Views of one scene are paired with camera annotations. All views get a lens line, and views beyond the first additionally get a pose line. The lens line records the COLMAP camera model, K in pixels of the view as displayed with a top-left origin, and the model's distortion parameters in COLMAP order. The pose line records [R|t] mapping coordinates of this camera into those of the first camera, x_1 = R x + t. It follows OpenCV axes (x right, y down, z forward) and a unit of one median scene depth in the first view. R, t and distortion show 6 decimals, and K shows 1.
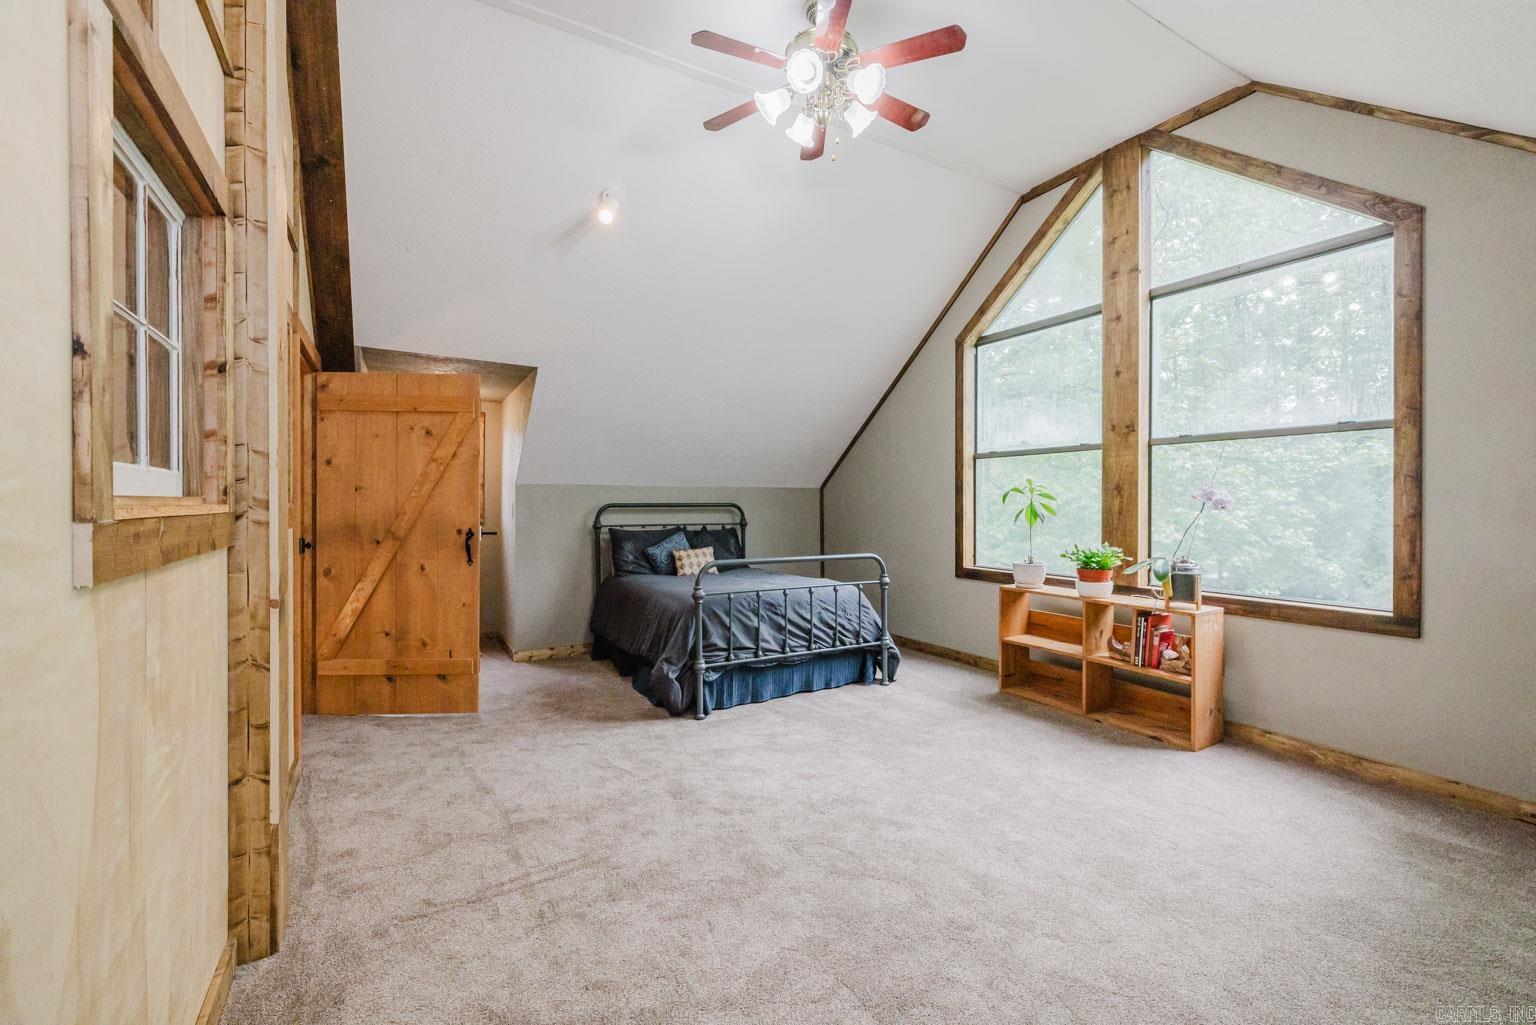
lens RADIAL K [[646.4, 0, 753.8], [0, 646.4, 508.8], [0, 0, 1]] dist [0.002098, -0.000723]
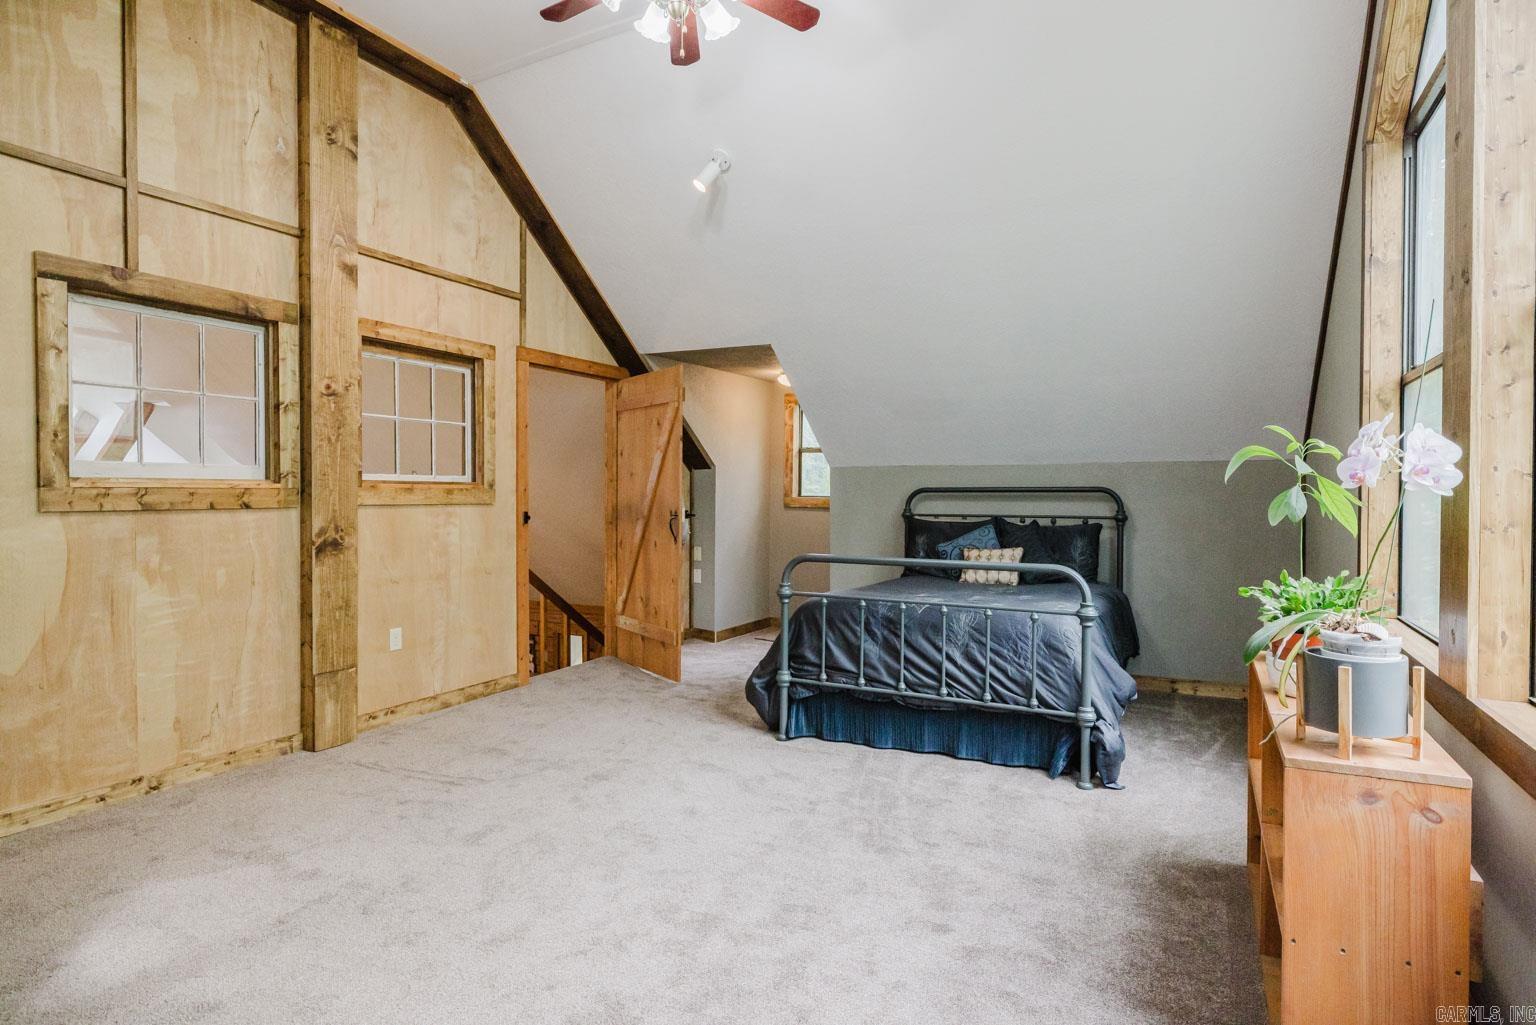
lens RADIAL K [[806.4, 0, 758.6], [0, 806.4, 506.9], [0, 0, 1]] dist [-0.004216, 0.002067]
pose [[0.532783, 0.012369, -0.846162, 0.763913], [-0.007581, 0.999923, 0.009843, 0.011075], [0.846218, 0.001170, 0.532835, 0.403314]]
